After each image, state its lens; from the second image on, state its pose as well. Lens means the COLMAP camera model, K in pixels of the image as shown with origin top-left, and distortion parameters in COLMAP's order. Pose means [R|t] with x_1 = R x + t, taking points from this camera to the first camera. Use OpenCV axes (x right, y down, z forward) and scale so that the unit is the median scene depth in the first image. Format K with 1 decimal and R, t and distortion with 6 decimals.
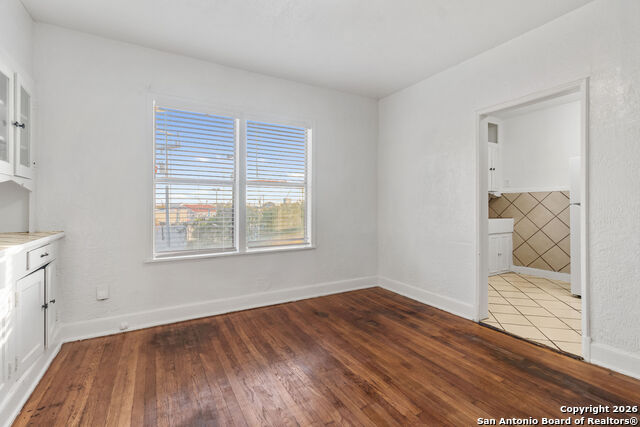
lens RADIAL K [[292.1, 0, 321.7], [0, 292.1, 209.4], [0, 0, 1]] dist [0.000609, -0.000230]
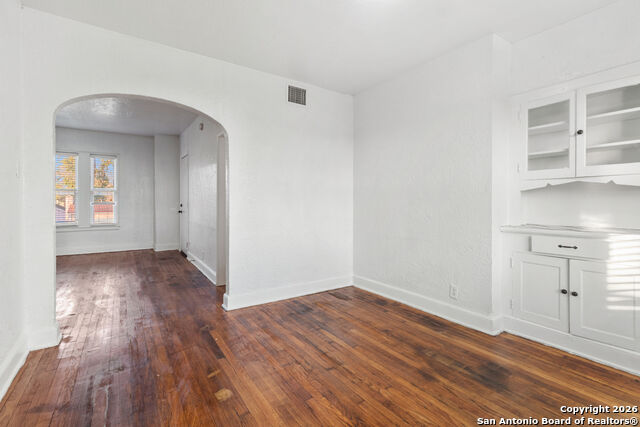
lens RADIAL K [[290.4, 0, 320.7], [0, 290.4, 201.0], [0, 0, 1]] dist [0.000925, -0.000050]
pose [[-0.996727, 0.004389, -0.080716, 0.218209], [0.004527, 0.999989, -0.001527, -0.012472], [0.080708, -0.001888, -0.996736, 1.197067]]
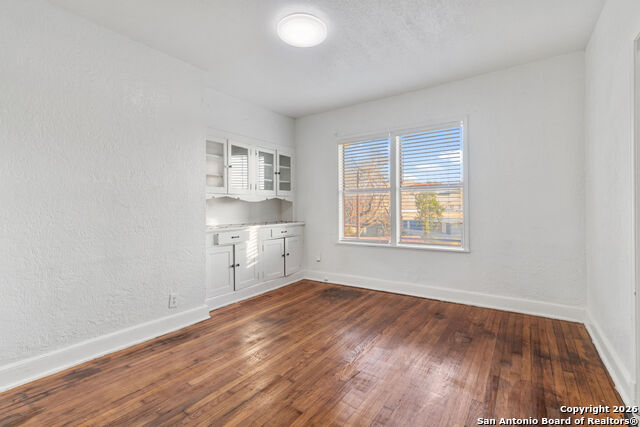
lens RADIAL K [[292.1, 0, 321.7], [0, 292.1, 209.4], [0, 0, 1]] dist [0.000609, -0.000230]
pose [[0.435649, 0.000142, -0.900117, 0.808265], [0.001689, 0.999998, 0.000975, -0.007728], [0.900115, -0.001945, 0.435648, 0.227539]]
